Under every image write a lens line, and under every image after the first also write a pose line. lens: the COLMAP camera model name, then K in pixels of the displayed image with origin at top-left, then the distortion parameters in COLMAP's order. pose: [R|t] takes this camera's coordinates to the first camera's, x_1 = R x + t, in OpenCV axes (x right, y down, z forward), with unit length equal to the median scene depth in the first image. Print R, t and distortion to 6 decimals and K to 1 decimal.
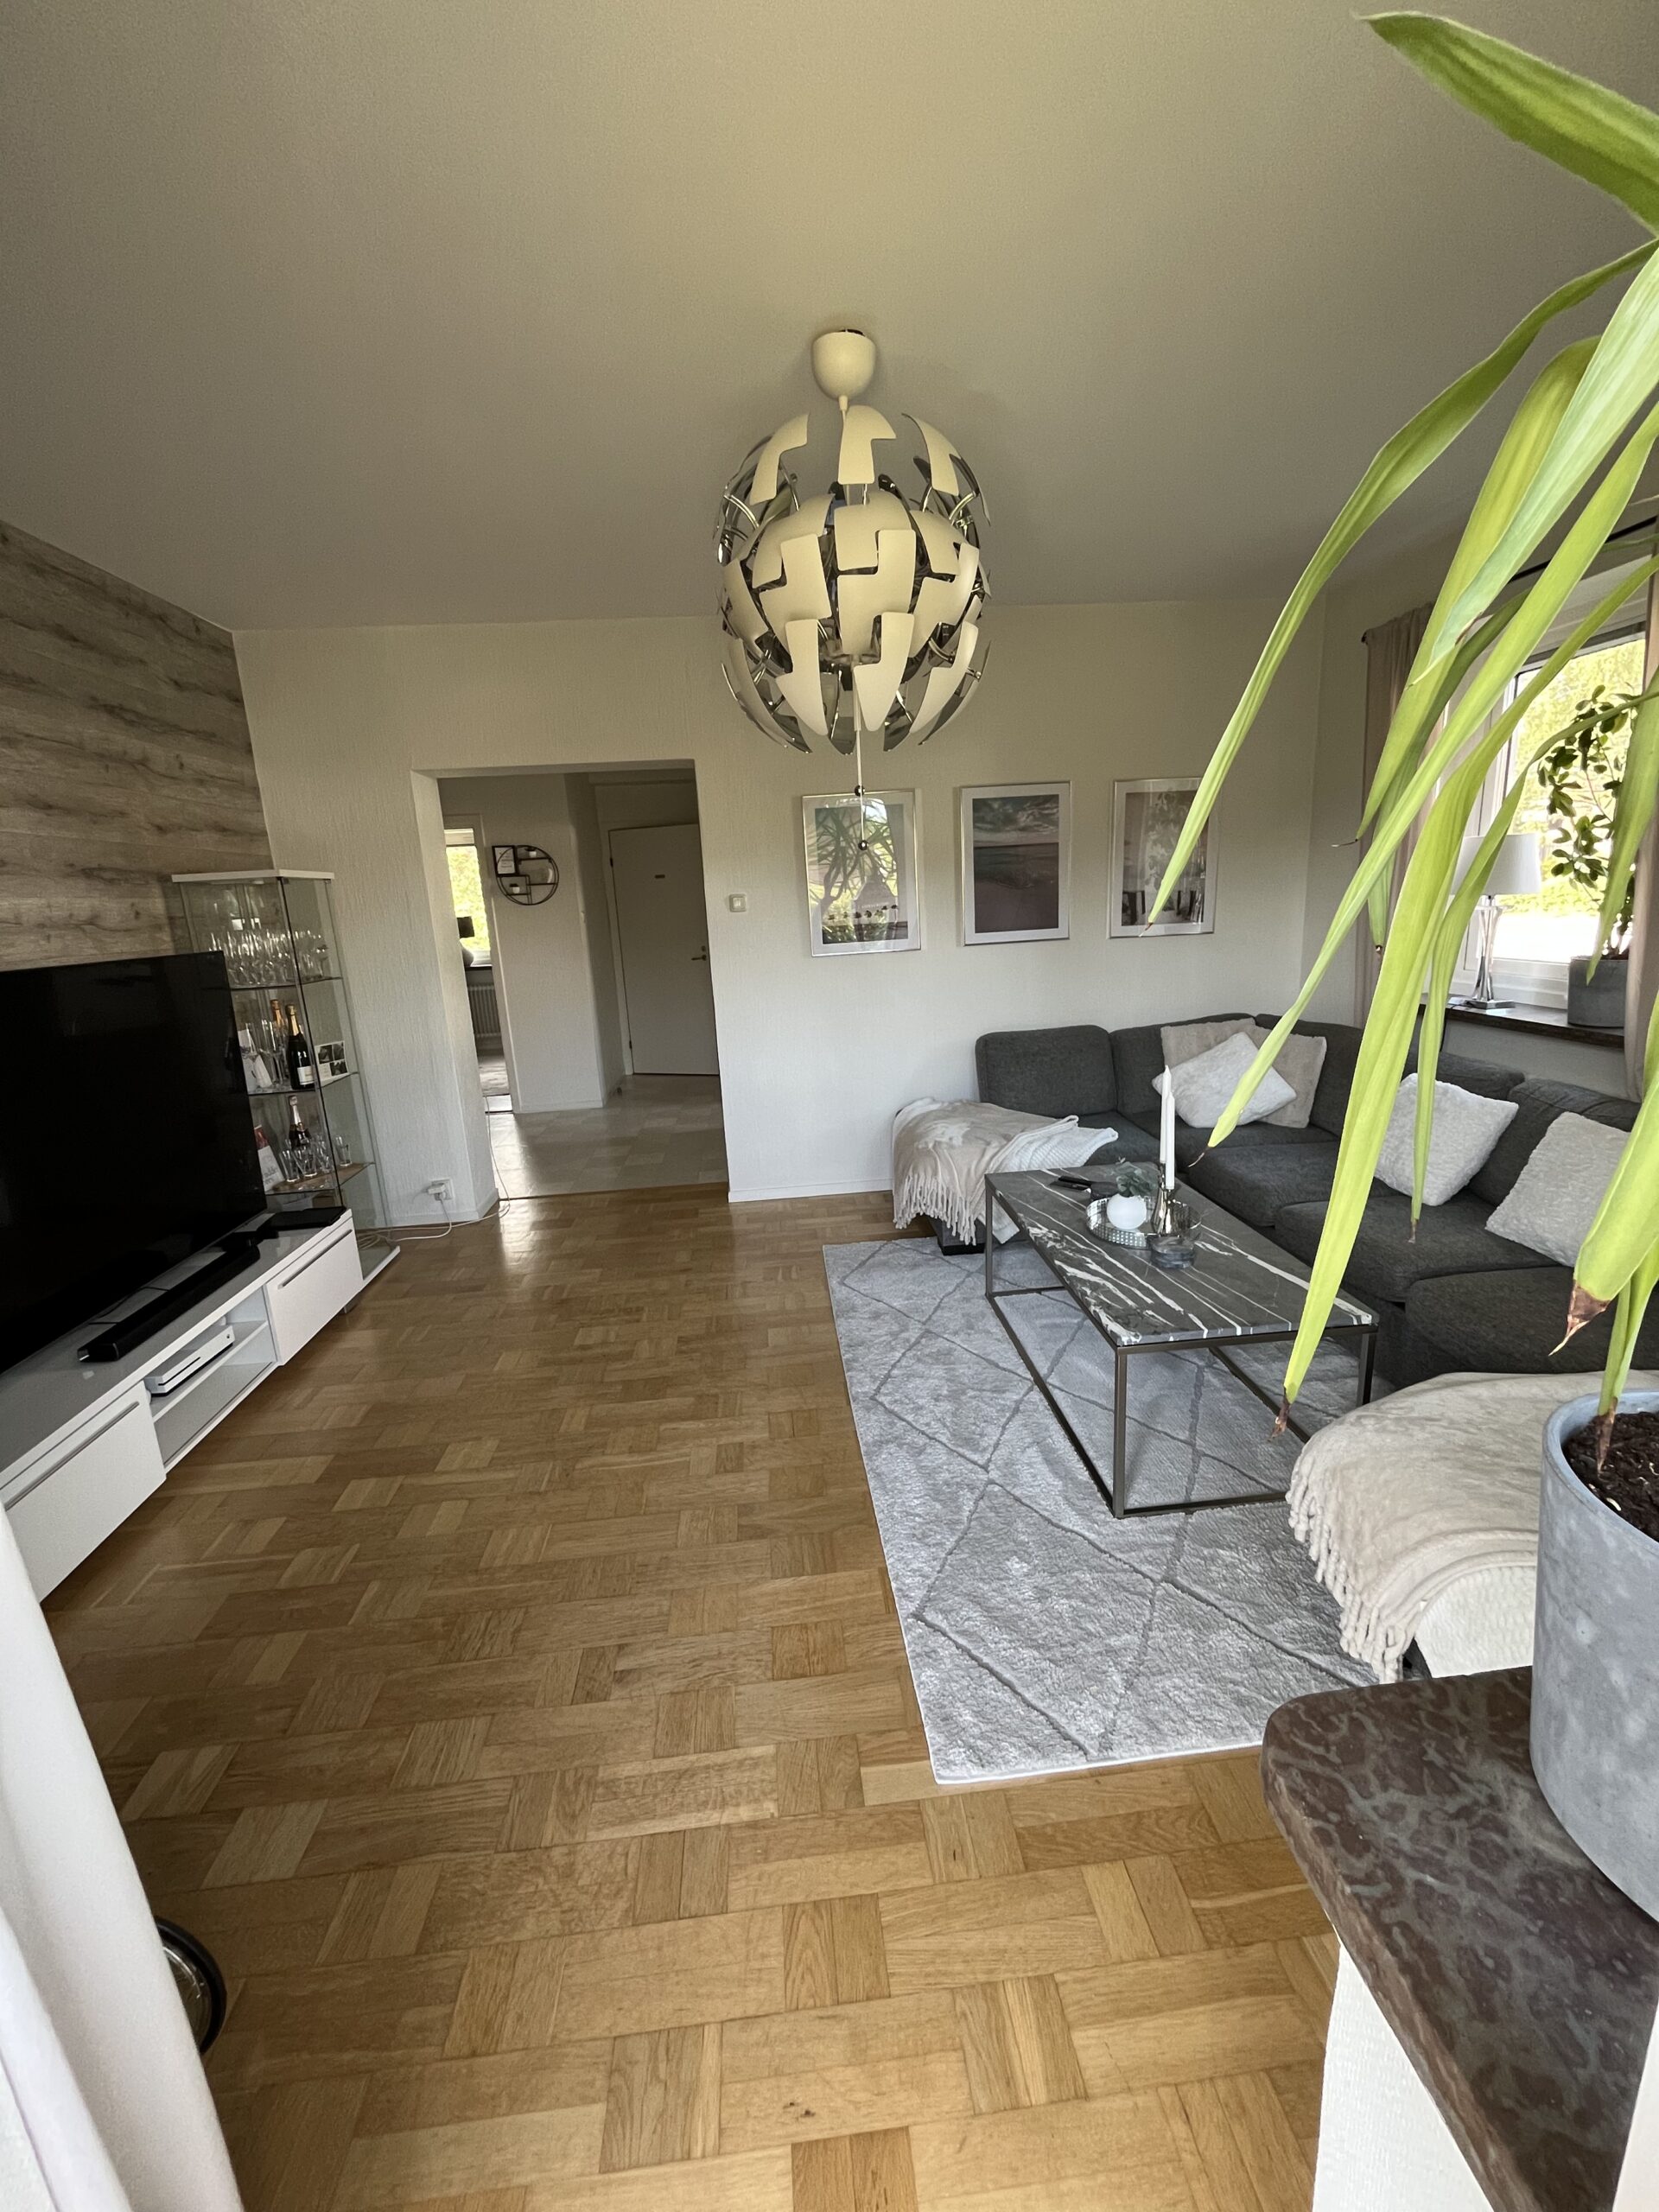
lens RADIAL K [[890.3, 0, 844.8], [0, 890.3, 1104.2], [0, 0, 1]] dist [0.000962, 0.000076]
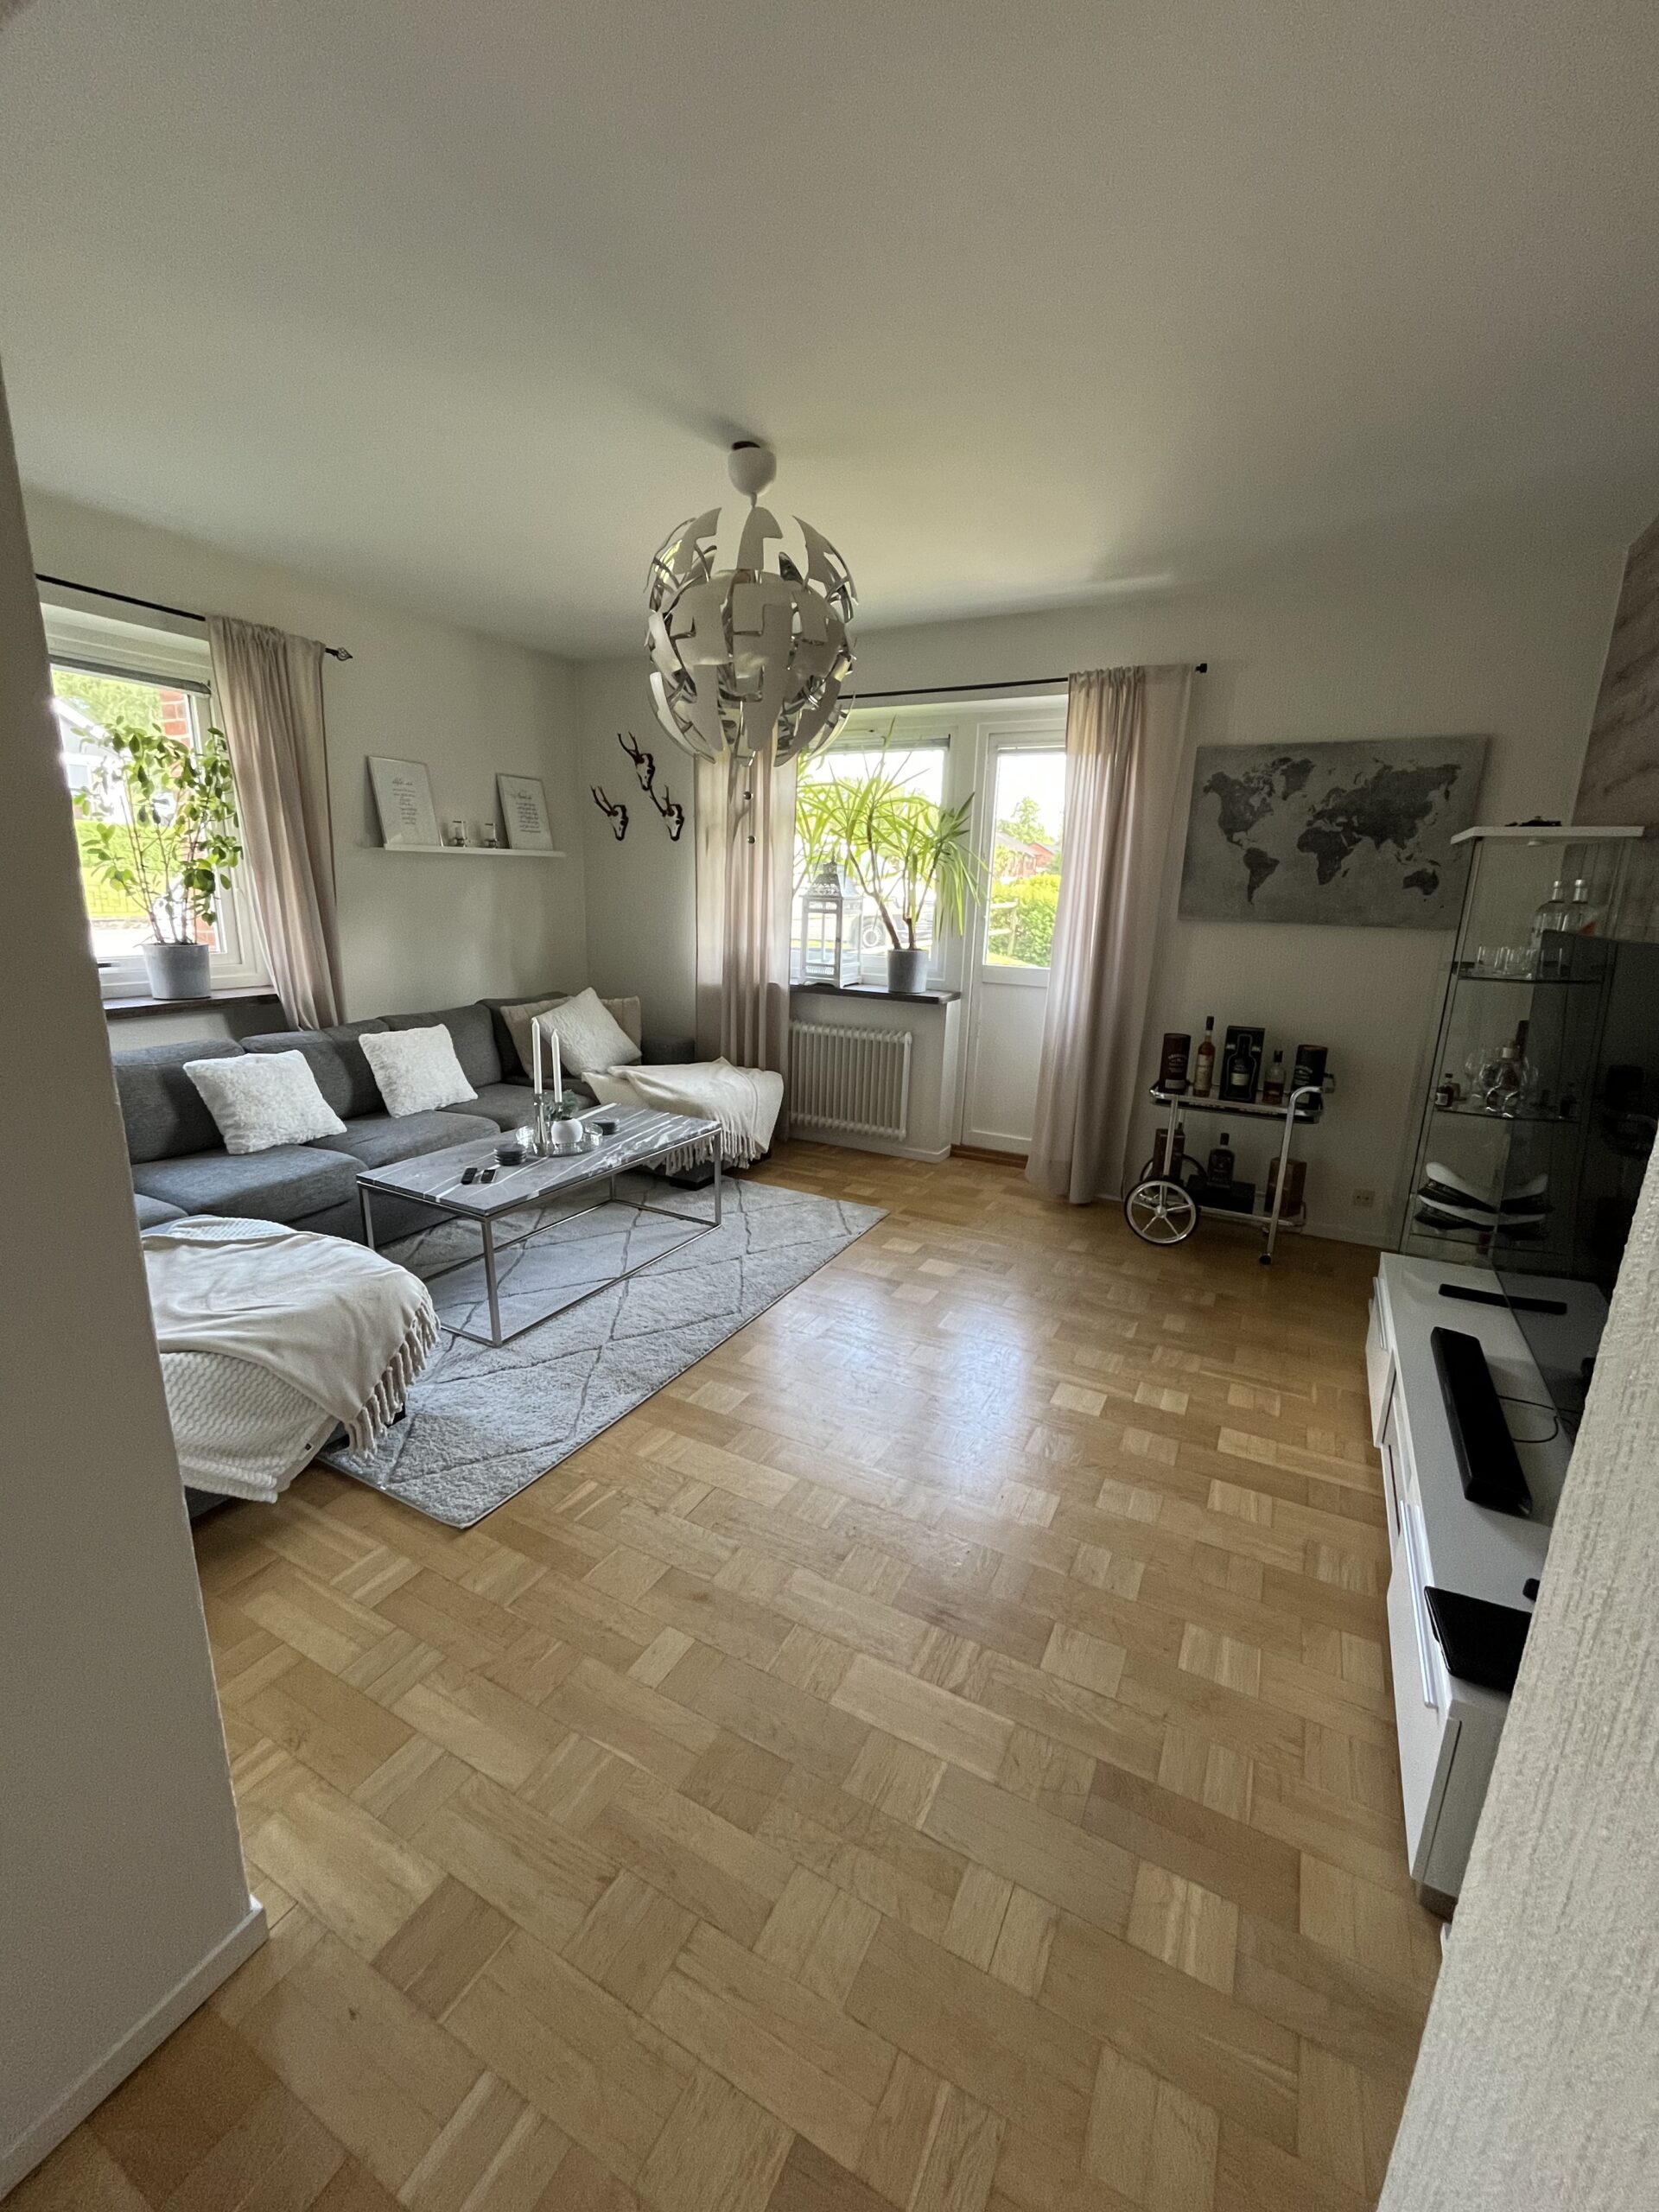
lens RADIAL K [[890.3, 0, 840.0], [0, 890.3, 1109.9], [0, 0, 1]] dist [0.000962, 0.000076]
pose [[-0.838424, -0.104309, 0.534943, -0.719722], [0.141561, 0.906151, 0.398562, -0.377524], [-0.526313, 0.409891, -0.744973, 1.804054]]
